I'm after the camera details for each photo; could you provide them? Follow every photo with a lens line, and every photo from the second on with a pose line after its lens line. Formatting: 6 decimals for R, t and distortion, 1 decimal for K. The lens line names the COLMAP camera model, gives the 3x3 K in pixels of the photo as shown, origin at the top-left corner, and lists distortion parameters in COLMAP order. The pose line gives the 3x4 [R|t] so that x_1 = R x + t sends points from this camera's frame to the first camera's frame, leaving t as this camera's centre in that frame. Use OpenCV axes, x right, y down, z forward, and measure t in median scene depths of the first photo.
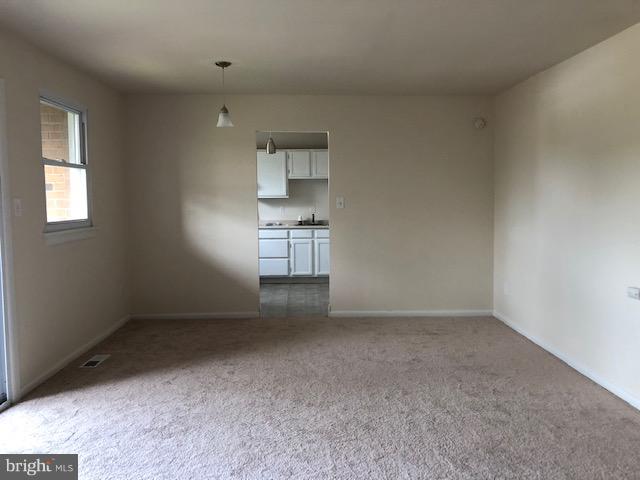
lens RADIAL K [[520.3, 0, 320.7], [0, 520.3, 237.1], [0, 0, 1]] dist [-0.027164, 0.049732]
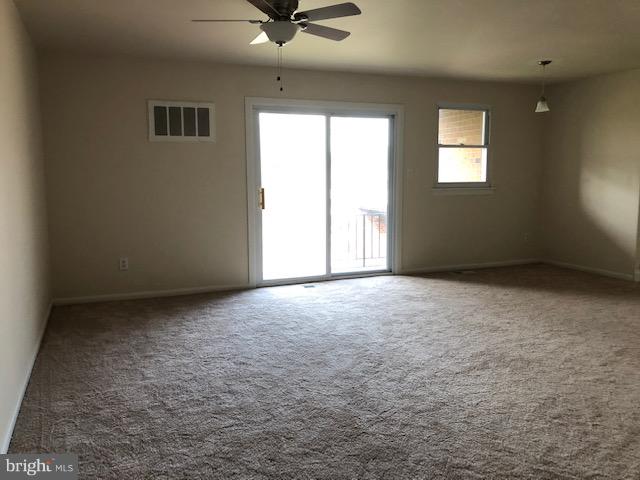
lens RADIAL K [[520.3, 0, 320.7], [0, 520.3, 237.1], [0, 0, 1]] dist [-0.027164, 0.049732]
pose [[0.347964, 0.117424, -0.930125, 0.792465], [-0.069301, 0.992632, 0.099389, 0.006379], [0.934943, 0.029875, 0.353538, 0.041589]]
